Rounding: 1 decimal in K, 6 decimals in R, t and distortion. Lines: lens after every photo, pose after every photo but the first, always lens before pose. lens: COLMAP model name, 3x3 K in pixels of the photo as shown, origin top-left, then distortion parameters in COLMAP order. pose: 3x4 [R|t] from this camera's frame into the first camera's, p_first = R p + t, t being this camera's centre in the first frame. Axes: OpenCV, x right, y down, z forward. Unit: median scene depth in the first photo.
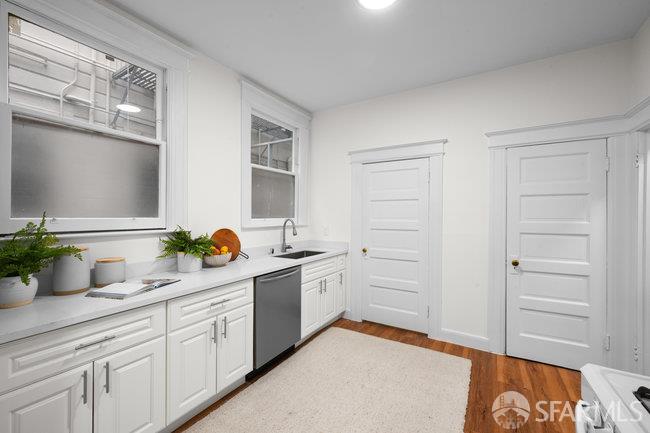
lens RADIAL K [[270.2, 0, 324.6], [0, 270.2, 216.1], [0, 0, 1]] dist [-0.002082, 0.000454]
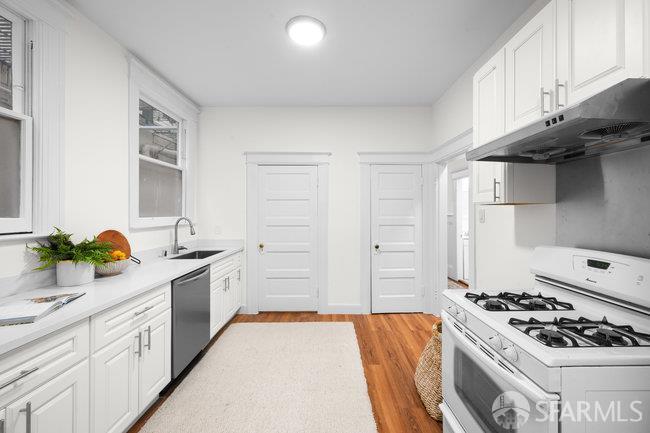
lens RADIAL K [[270.2, 0, 331.9], [0, 270.2, 211.2], [0, 0, 1]] dist [-0.002082, 0.000454]
pose [[0.844756, -0.000216, 0.535152, -0.239599], [0.005000, 0.999959, -0.007488, -0.001949], [-0.535128, 0.009002, 0.844723, -0.069492]]
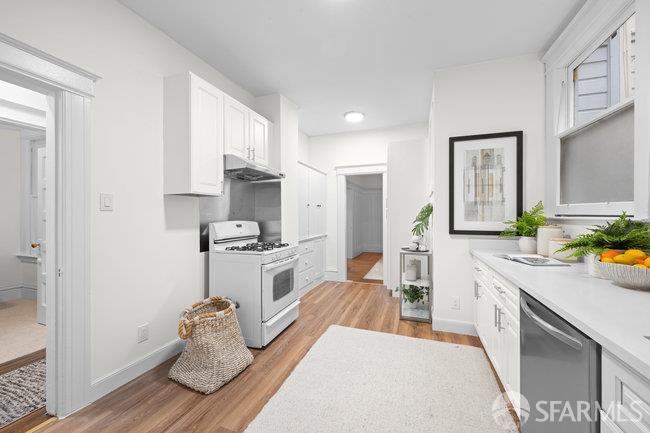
lens RADIAL K [[257.0, 0, 326.0], [0, 257.0, 213.8], [0, 0, 1]] dist [-0.007506, -0.000033]
pose [[-0.981825, -0.004966, -0.189723, 0.264719], [-0.005823, 0.999975, 0.003957, 0.033903], [0.189699, 0.004990, -0.981830, 1.226482]]
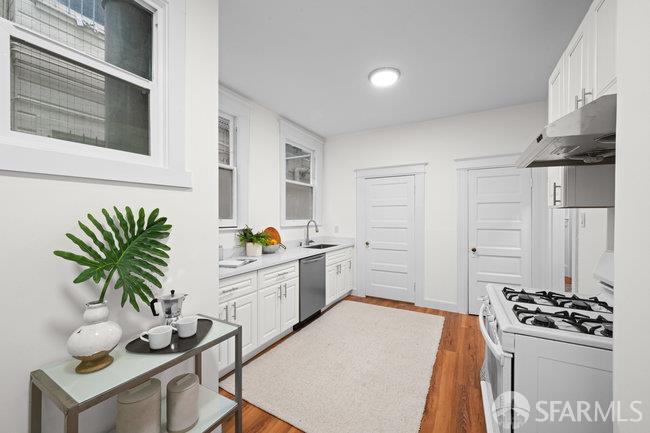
lens RADIAL K [[257.0, 0, 322.4], [0, 257.0, 217.7], [0, 0, 1]] dist [-0.007506, -0.000033]
pose [[0.999417, -0.003896, 0.033904, -0.148371], [0.003964, 0.999990, -0.001938, 0.001594], [-0.033896, 0.002071, 0.999423, -0.334860]]
